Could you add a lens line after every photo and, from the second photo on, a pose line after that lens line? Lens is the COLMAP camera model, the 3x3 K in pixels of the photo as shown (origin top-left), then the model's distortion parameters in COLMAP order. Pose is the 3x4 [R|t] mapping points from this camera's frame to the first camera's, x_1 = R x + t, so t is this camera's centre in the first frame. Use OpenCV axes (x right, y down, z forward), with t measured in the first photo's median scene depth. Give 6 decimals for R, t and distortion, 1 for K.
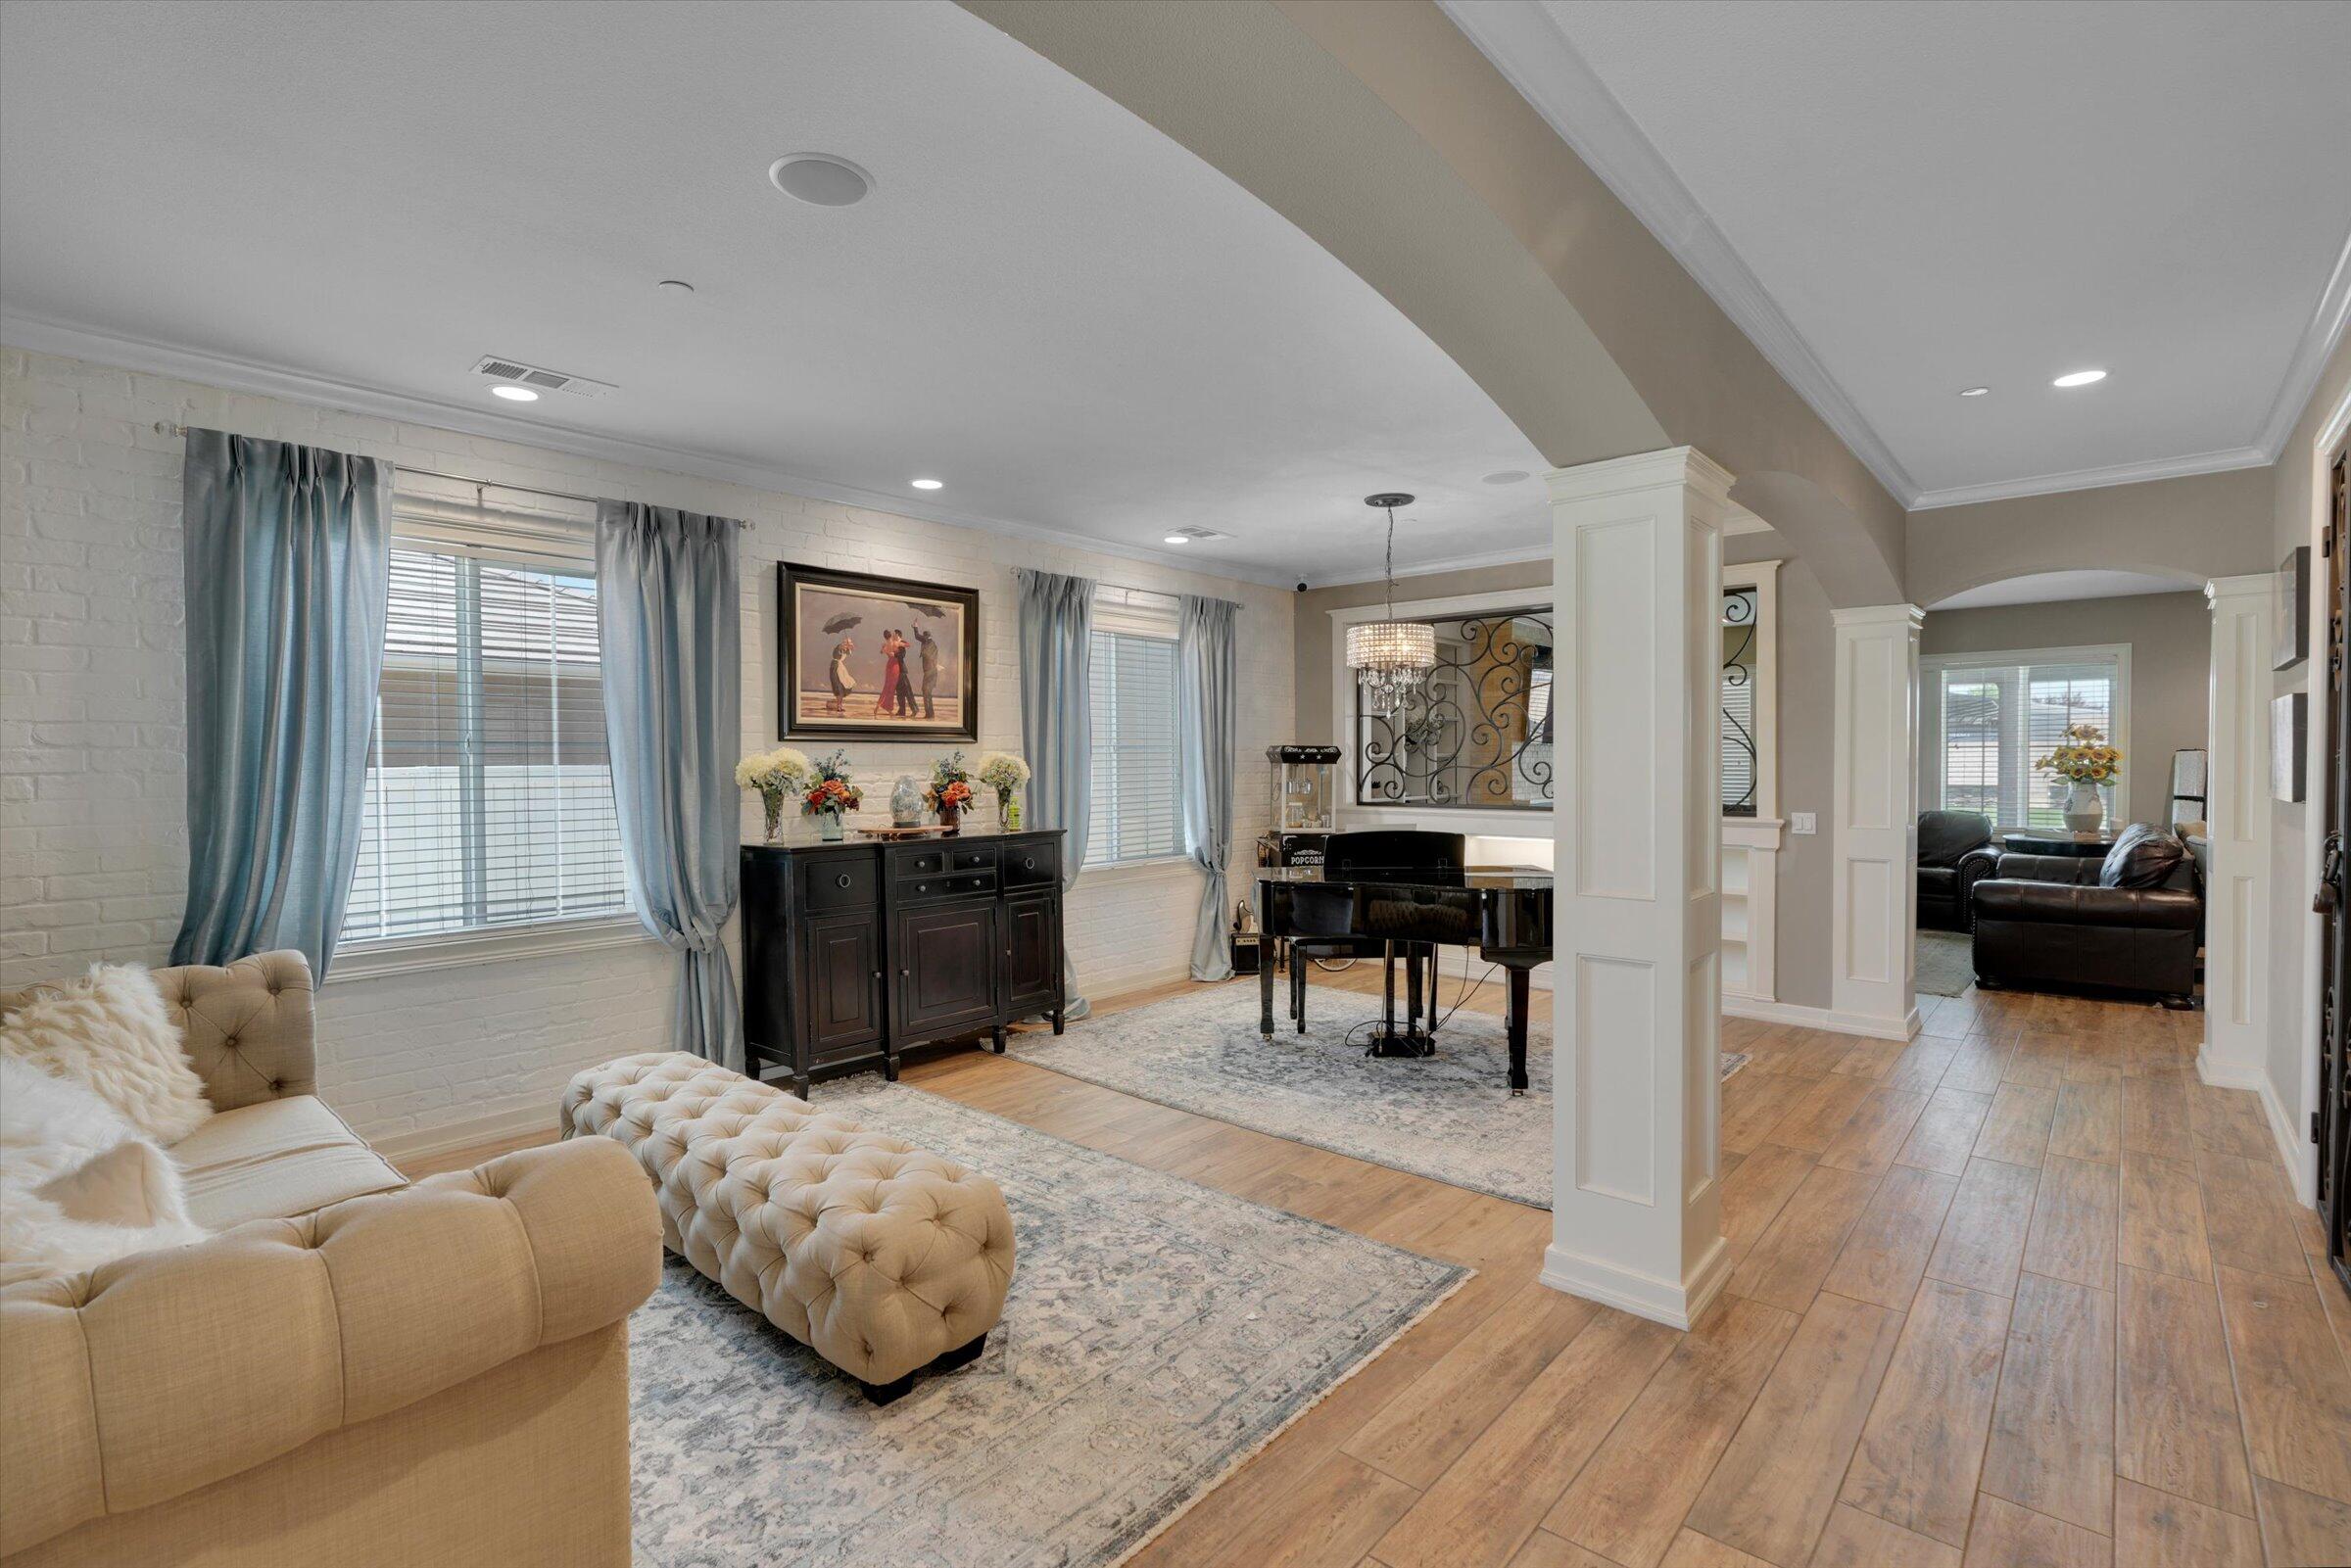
lens RADIAL K [[1120.8, 0, 1175.5], [0, 1120.8, 784.0], [0, 0, 1]] dist [-0.015893, 0.009191]
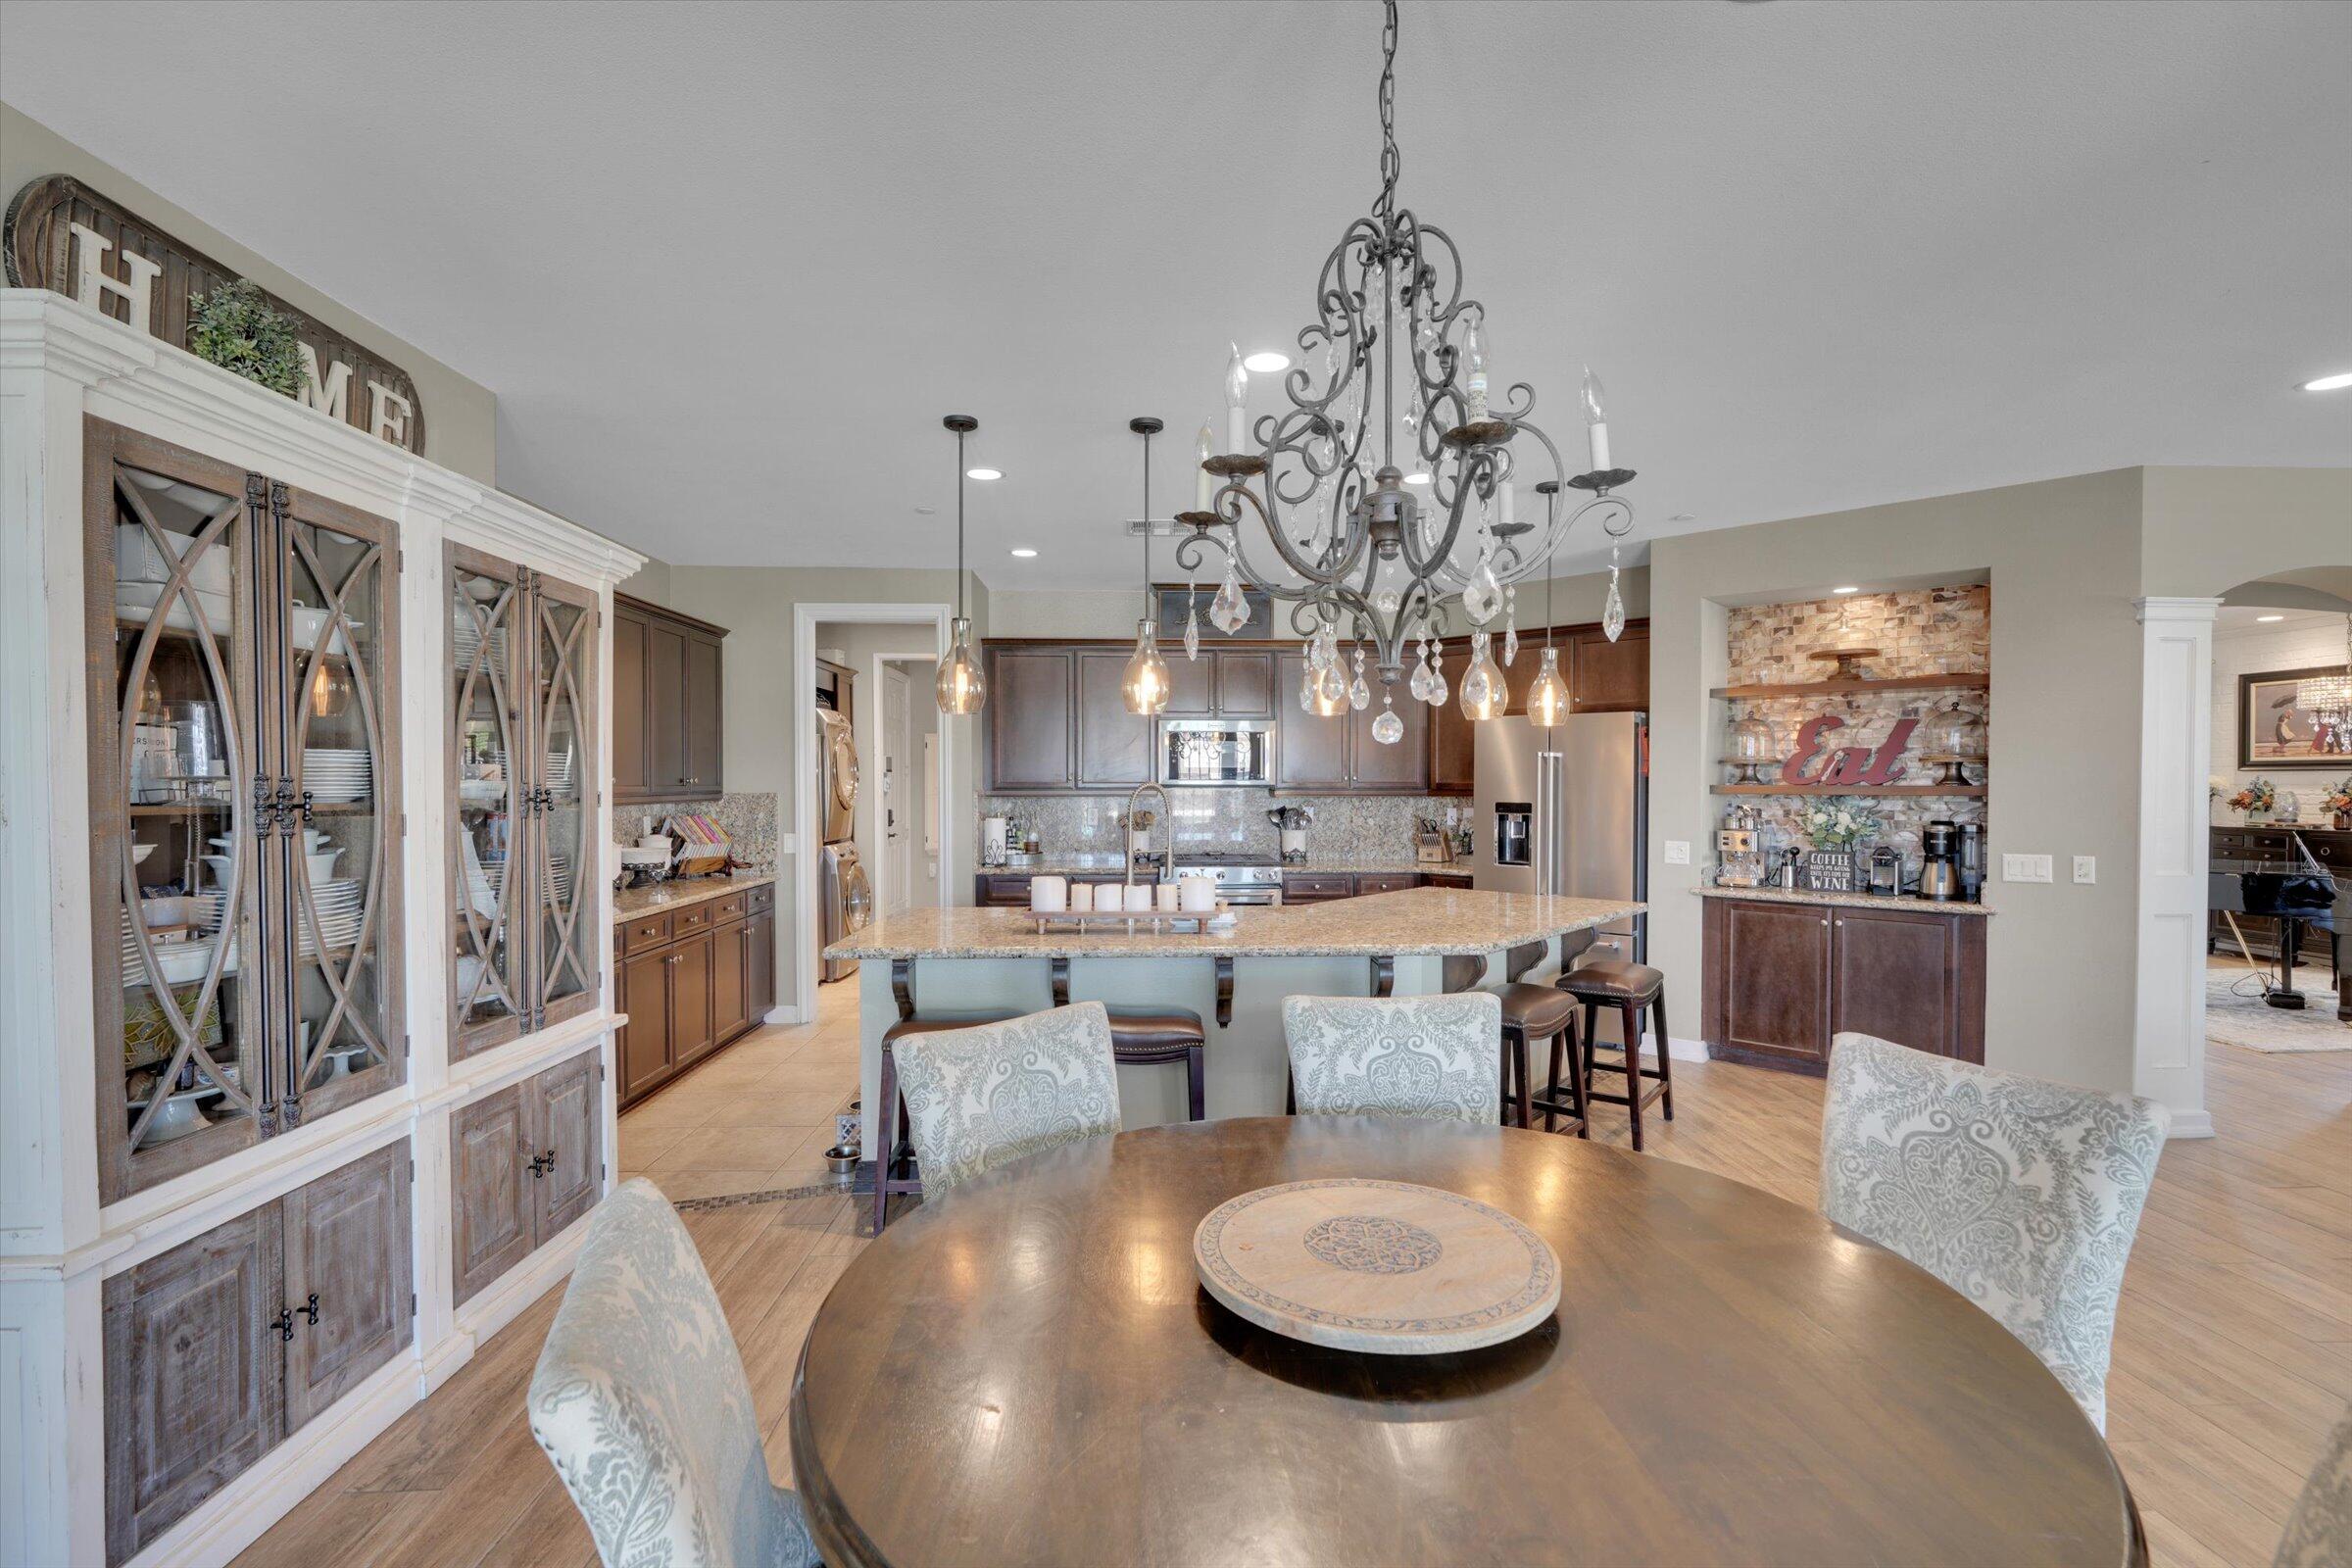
lens RADIAL K [[1051.8, 0, 1185.5], [0, 1051.8, 793.0], [0, 0, 1]] dist [-0.013853, 0.007023]
pose [[-0.725552, 0.016465, -0.687970, 2.020139], [-0.006208, 0.999516, 0.030467, -0.041750], [0.688139, 0.026376, -0.725099, 1.011074]]
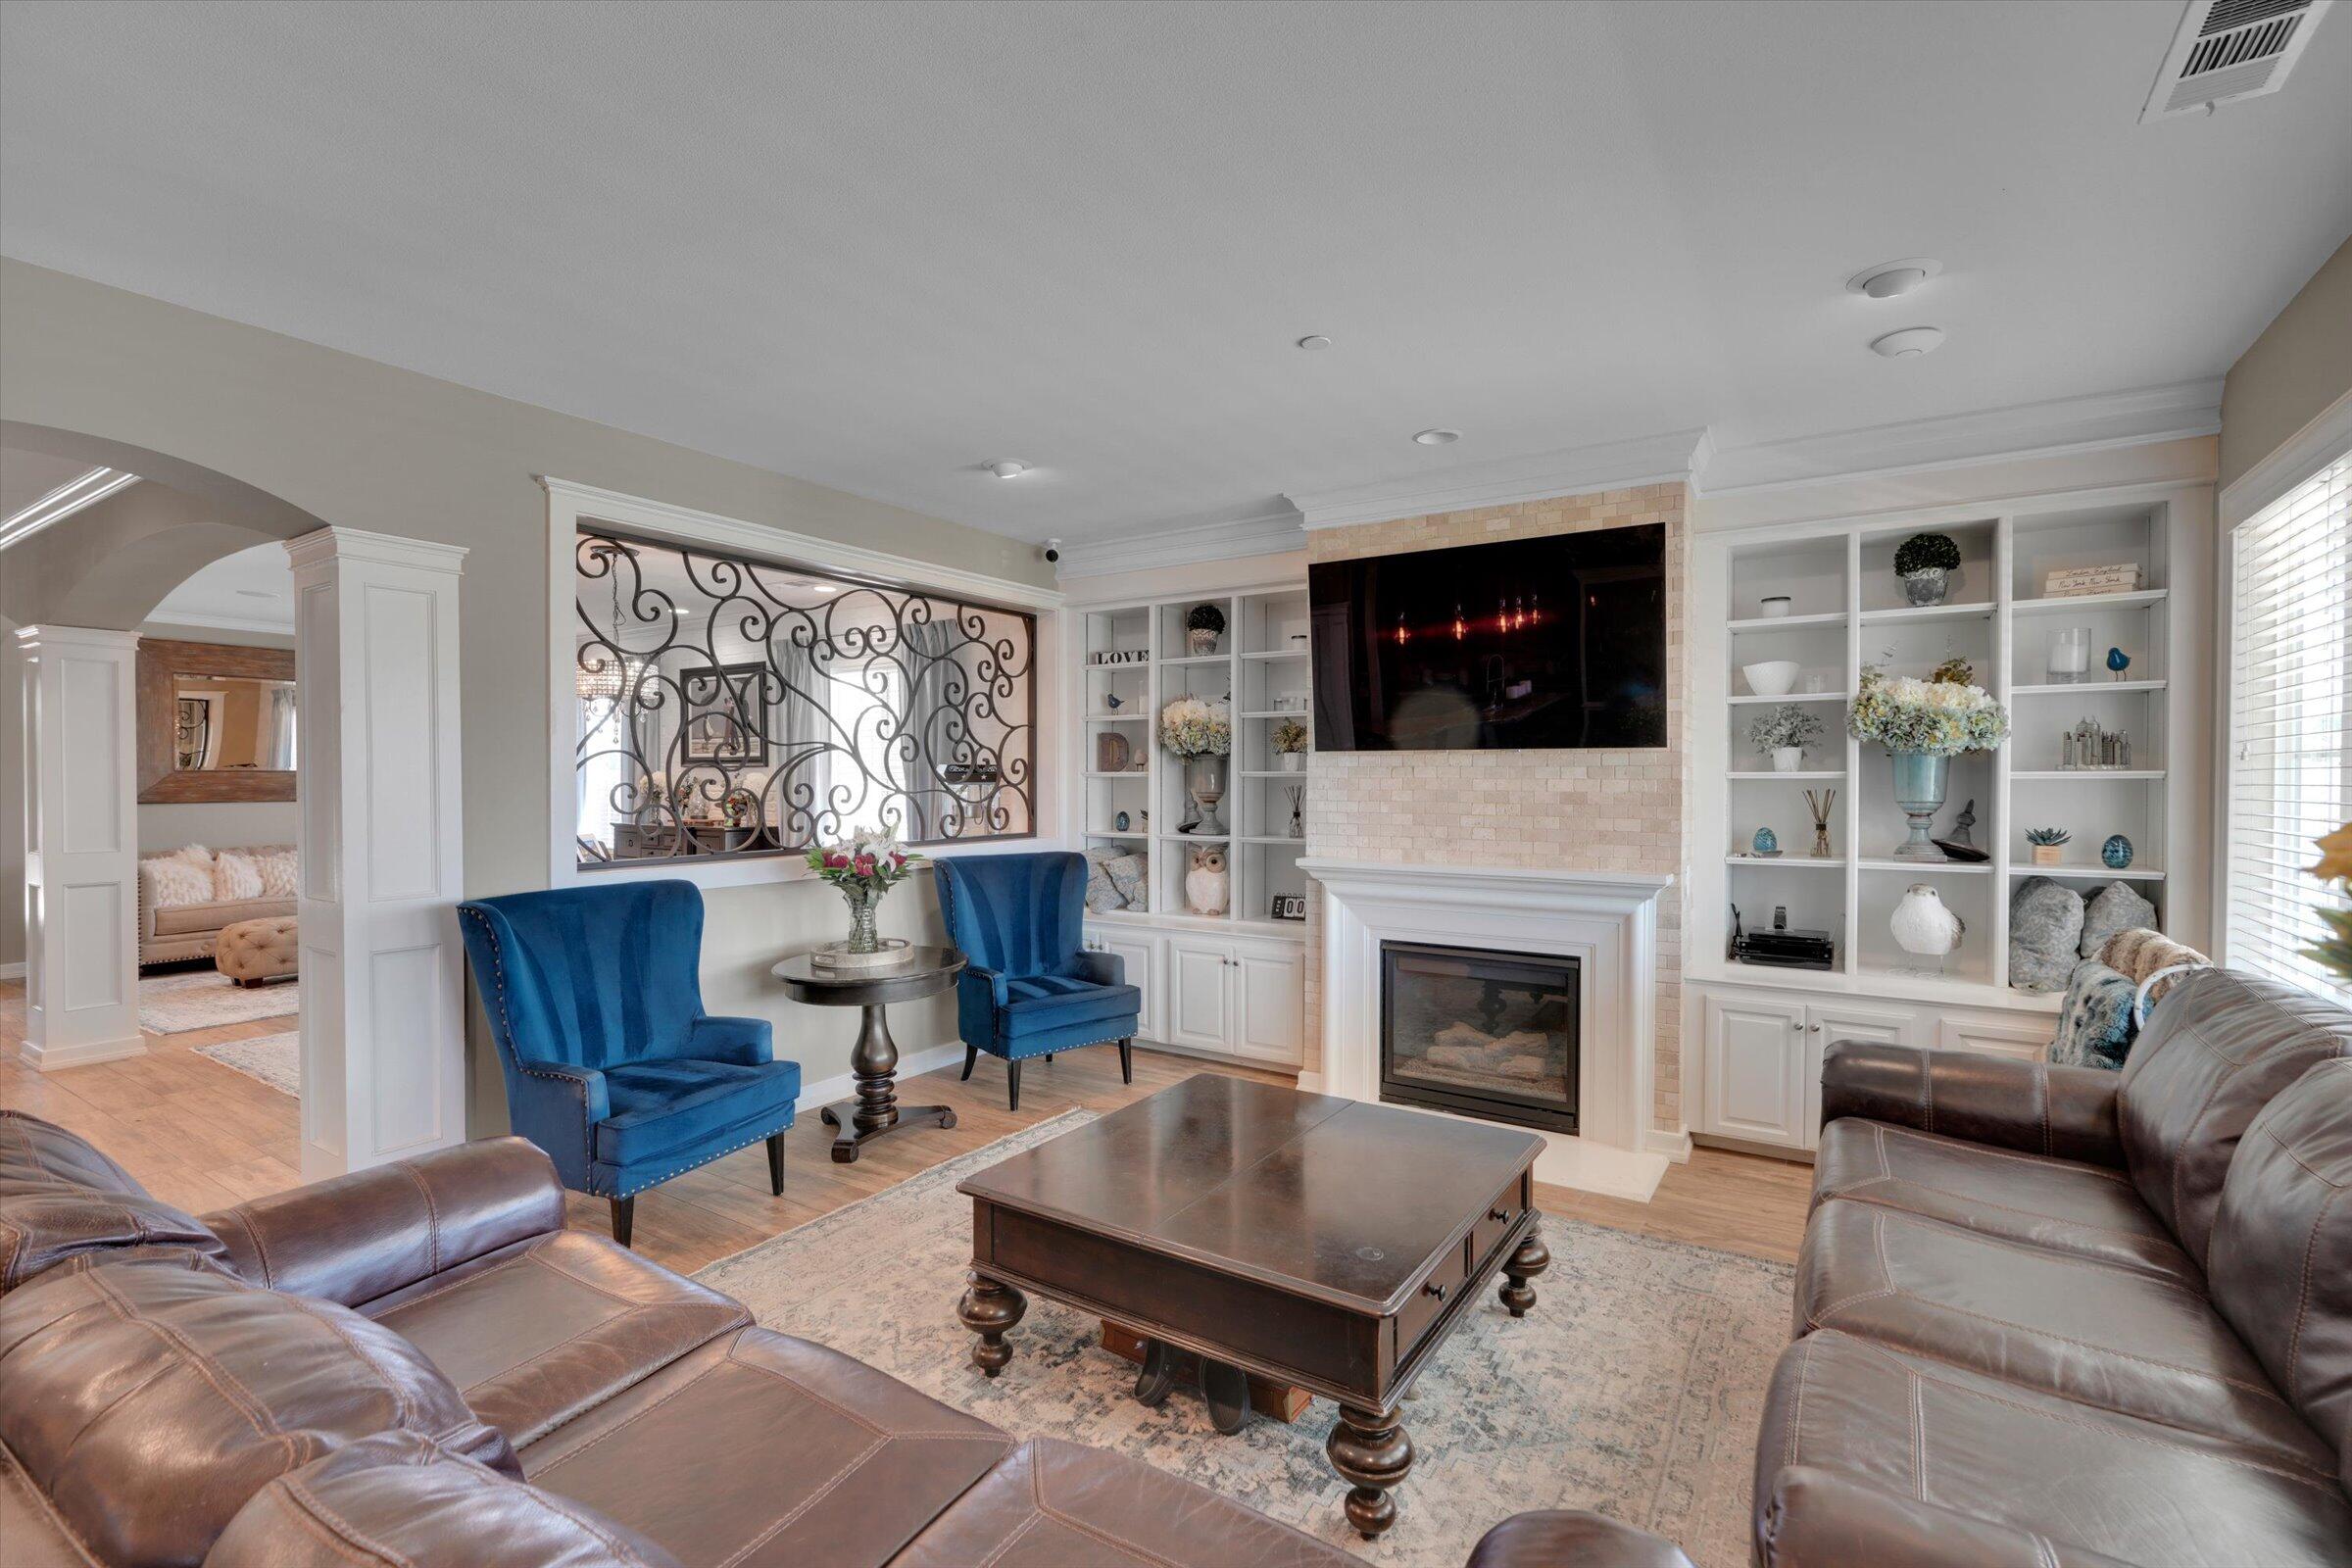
lens RADIAL K [[1051.8, 0, 1185.5], [0, 1051.8, 793.0], [0, 0, 1]] dist [-0.013853, 0.007023]
pose [[0.148083, 0.022646, -0.988716, 1.399216], [-0.018565, 0.999625, 0.020115, -0.042946], [0.988801, 0.015376, 0.148448, 1.493523]]
